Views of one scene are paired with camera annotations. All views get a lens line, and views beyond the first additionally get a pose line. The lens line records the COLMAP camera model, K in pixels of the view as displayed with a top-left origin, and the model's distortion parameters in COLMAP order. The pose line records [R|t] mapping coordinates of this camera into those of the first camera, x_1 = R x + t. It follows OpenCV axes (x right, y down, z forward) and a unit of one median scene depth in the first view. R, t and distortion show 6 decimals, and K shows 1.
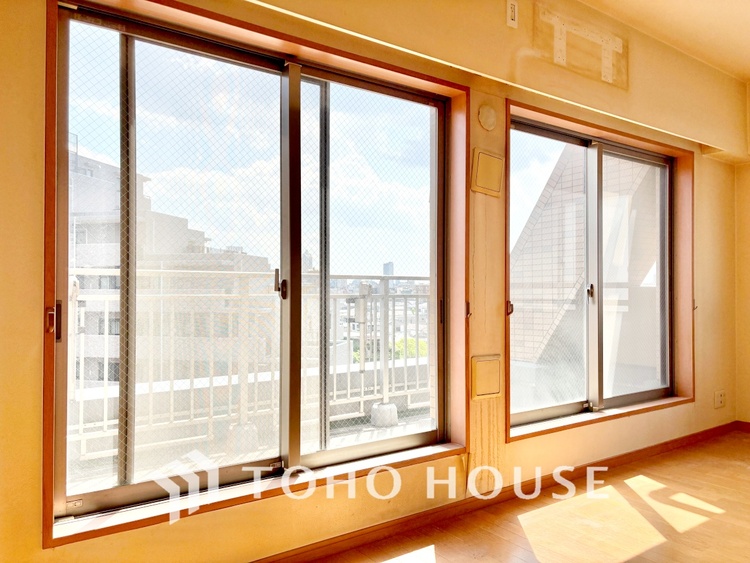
lens RADIAL K [[568.6, 0, 375.0], [0, 568.6, 281.5], [0, 0, 1]] dist [0.043364, -0.001375]
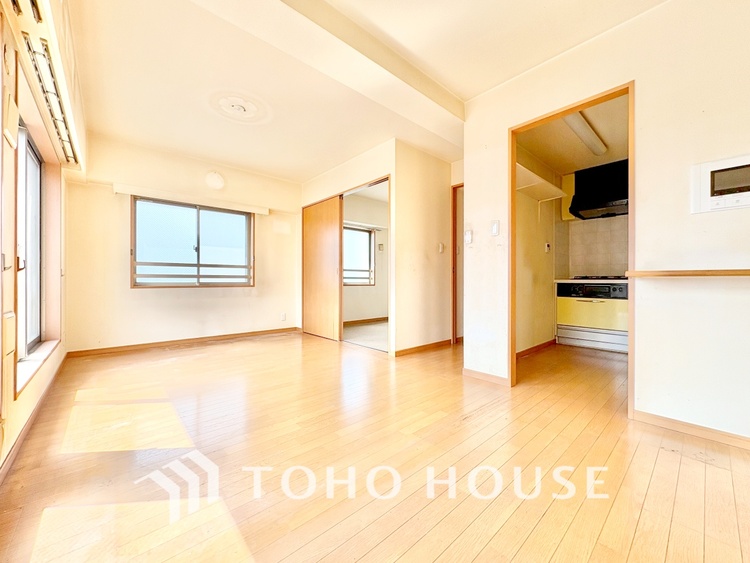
lens RADIAL K [[299.1, 0, 375.0], [0, 299.1, 281.5], [0, 0, 1]] dist [0.001254, 0.000553]
pose [[-0.106670, -0.001696, 0.994293, -0.347003], [-0.017302, 0.999850, -0.000150, 0.064970], [-0.994144, -0.017219, -0.106684, 0.431941]]
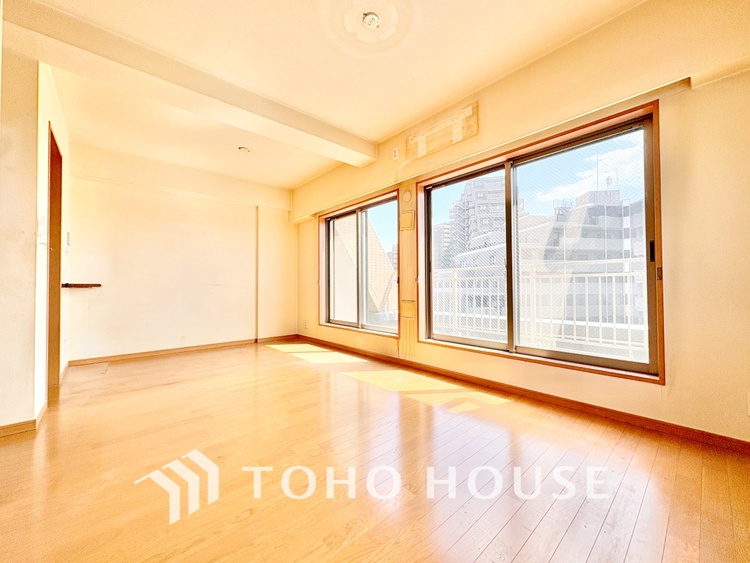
lens RADIAL K [[299.1, 0, 375.0], [0, 299.1, 281.5], [0, 0, 1]] dist [0.001254, 0.000553]
pose [[0.108252, -0.017798, -0.993964, 1.311285], [0.025770, 0.999554, -0.015091, 0.064912], [0.993789, -0.023981, 0.108662, 0.708297]]
